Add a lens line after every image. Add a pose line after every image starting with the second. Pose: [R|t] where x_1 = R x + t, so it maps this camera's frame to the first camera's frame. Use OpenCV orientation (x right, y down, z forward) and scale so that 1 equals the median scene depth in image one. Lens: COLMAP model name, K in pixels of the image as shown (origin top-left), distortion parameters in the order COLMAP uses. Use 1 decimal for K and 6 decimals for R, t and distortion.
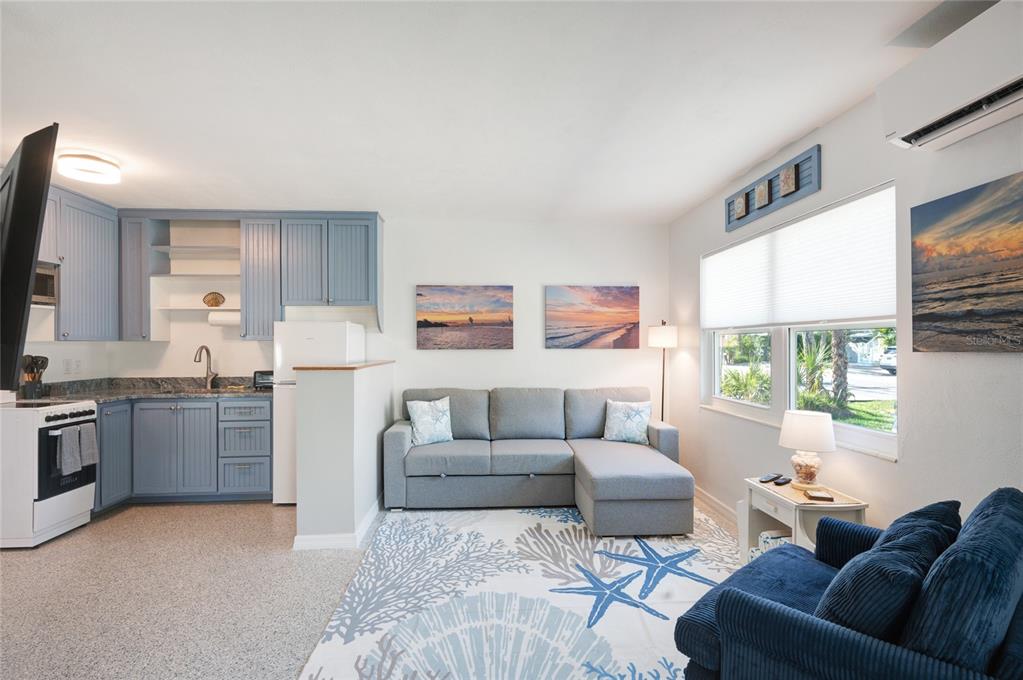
lens RADIAL K [[519.8, 0, 515.5], [0, 519.8, 343.3], [0, 0, 1]] dist [-0.002416, 0.002149]
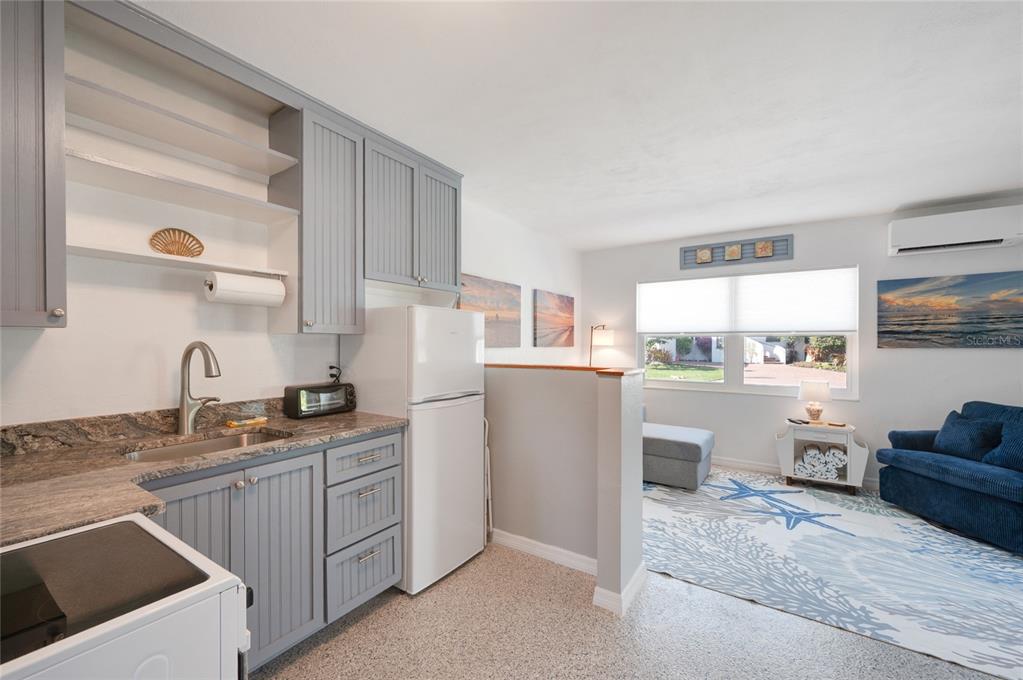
lens RADIAL K [[417.8, 0, 511.2], [0, 417.8, 345.4], [0, 0, 1]] dist [-0.003418, 0.000353]
pose [[0.610054, 0.000845, 0.792360, -0.867591], [-0.006974, 0.999966, 0.004304, 0.004926], [-0.792329, -0.008152, 0.610039, 0.658259]]
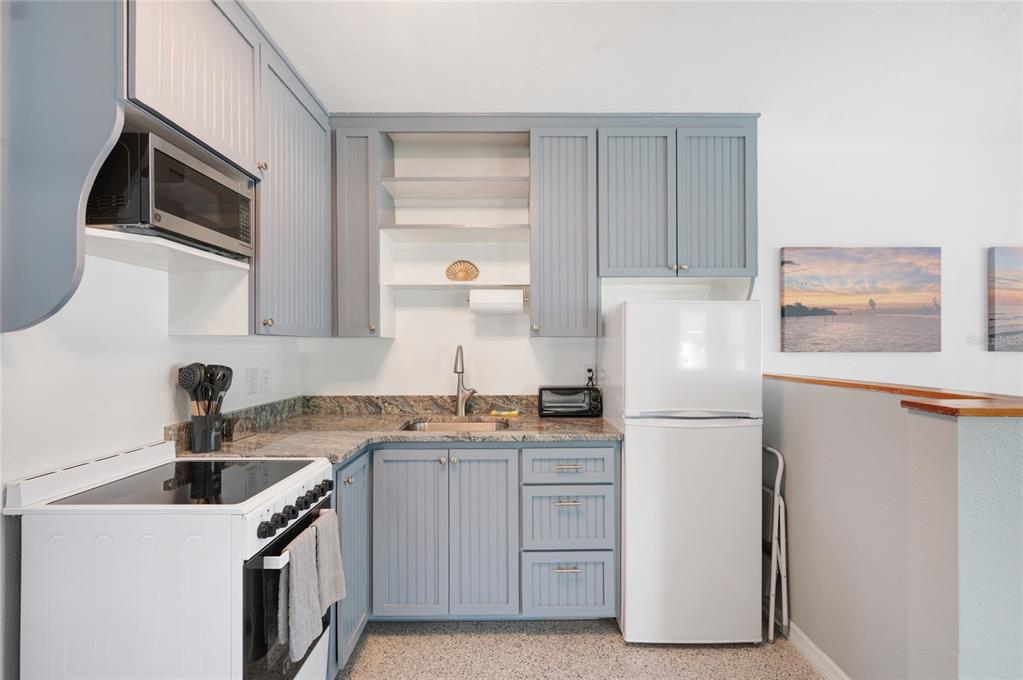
lens RADIAL K [[428.6, 0, 510.5], [0, 428.6, 346.4], [0, 0, 1]] dist [-0.002957, 0.000286]
pose [[0.997762, 0.001784, -0.066841, -0.608261], [-0.001493, 0.999989, 0.004408, 0.004186], [0.066848, -0.004298, 0.997754, 0.607312]]
